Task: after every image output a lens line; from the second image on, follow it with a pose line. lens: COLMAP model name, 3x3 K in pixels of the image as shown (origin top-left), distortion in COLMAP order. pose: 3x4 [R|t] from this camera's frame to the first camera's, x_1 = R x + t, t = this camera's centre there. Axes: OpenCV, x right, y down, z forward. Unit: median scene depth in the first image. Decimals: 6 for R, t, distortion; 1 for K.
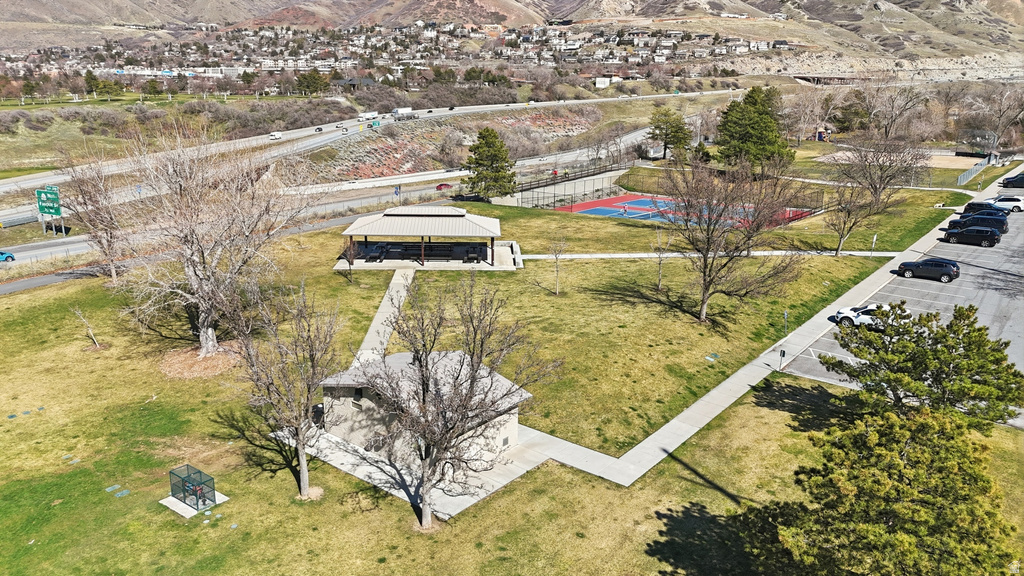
lens RADIAL K [[742.2, 0, 513.7], [0, 742.2, 295.9], [0, 0, 1]] dist [0.049777, -0.045661]
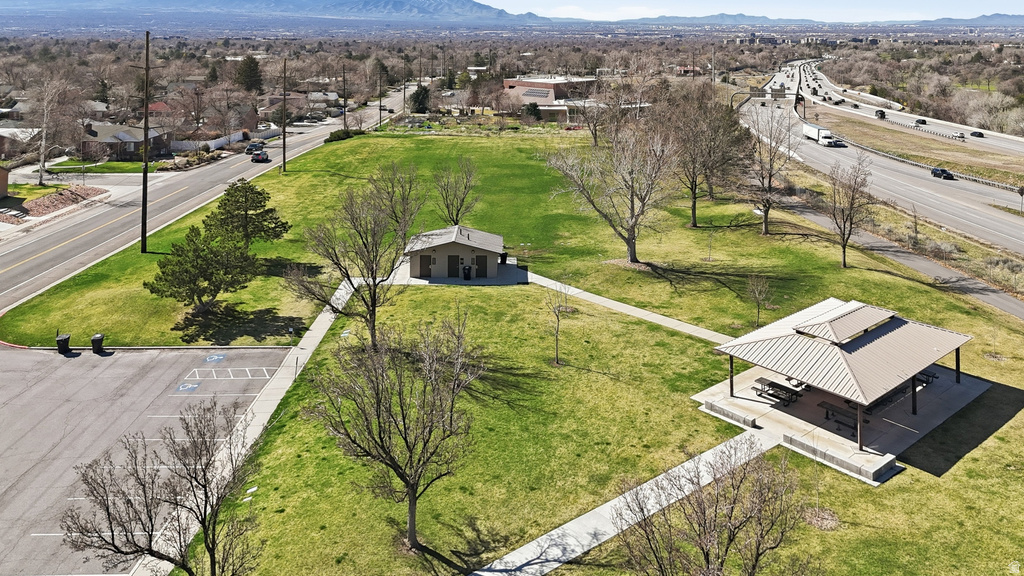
lens RADIAL K [[742.2, 0, 513.7], [0, 742.2, 295.9], [0, 0, 1]] dist [0.049777, -0.045661]
pose [[-0.775219, 0.202805, -0.598252, 0.708630], [-0.178984, 0.837733, 0.515915, -0.595828], [0.605806, 0.507025, -0.613128, 1.732702]]
